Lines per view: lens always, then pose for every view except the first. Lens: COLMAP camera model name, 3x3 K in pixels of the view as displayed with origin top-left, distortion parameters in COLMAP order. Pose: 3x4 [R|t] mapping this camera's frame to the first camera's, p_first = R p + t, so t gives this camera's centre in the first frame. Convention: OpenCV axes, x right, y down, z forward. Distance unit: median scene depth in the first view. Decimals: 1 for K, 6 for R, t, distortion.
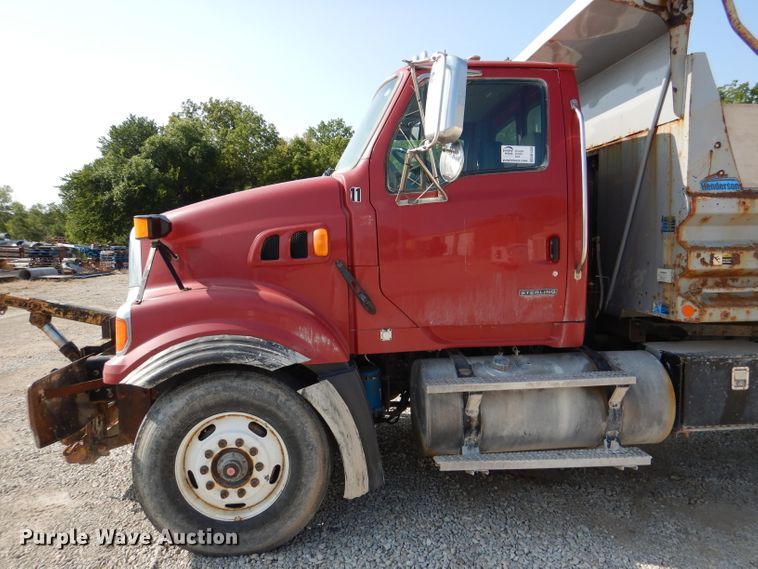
lens RADIAL K [[543.0, 0, 379.0], [0, 543.0, 284.5], [0, 0, 1]] dist [0.006463, -0.001829]
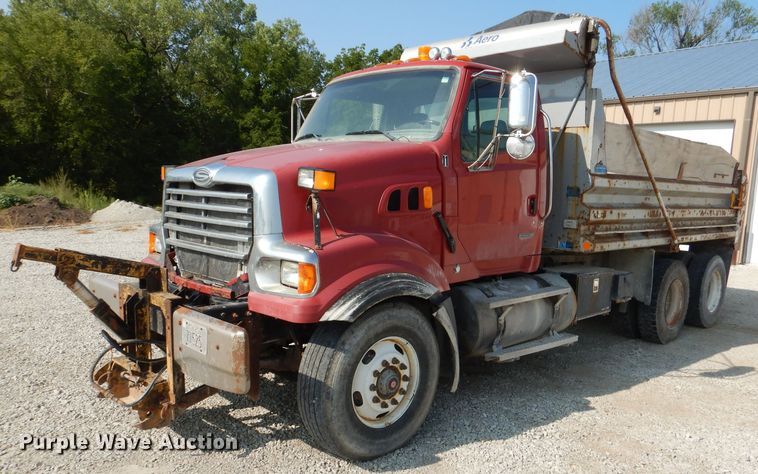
lens RADIAL K [[590.1, 0, 406.4], [0, 590.1, 254.7], [0, 0, 1]] dist [0.001940, 0.002194]
pose [[0.778156, -0.031481, 0.627281, -0.969867], [0.005106, 0.999027, 0.043804, -0.004803], [-0.628050, -0.030883, 0.777560, -0.037367]]
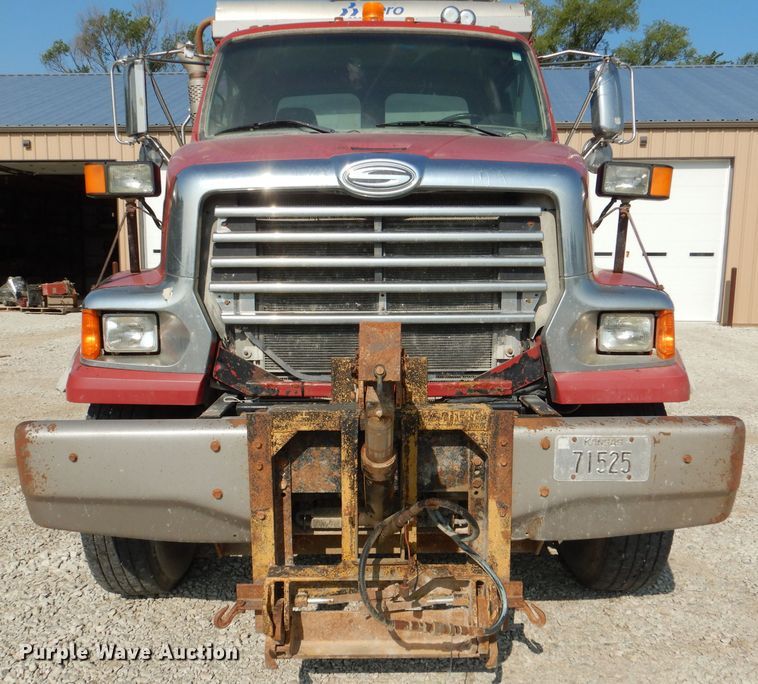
lens RADIAL K [[730.8, 0, 379.6], [0, 730.8, 372.3], [0, 0, 1]] dist [0.009737, -0.001828]
pose [[0.106407, -0.147079, 0.983385, -1.346051], [0.079602, 0.987085, 0.139019, -0.019677], [-0.991131, 0.063487, 0.116741, 1.164717]]
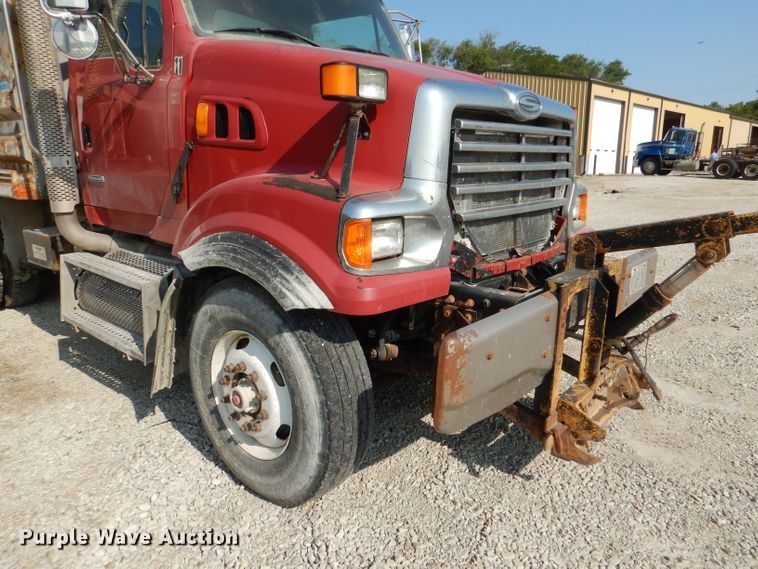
lens RADIAL K [[554.4, 0, 379.0], [0, 554.4, 284.5], [0, 0, 1]] dist [0.023698, -0.003424]
pose [[-0.673578, -0.153478, 0.723005, -1.013957], [0.068094, 0.961157, 0.267471, -0.100194], [-0.735972, 0.229395, -0.636963, 2.029814]]
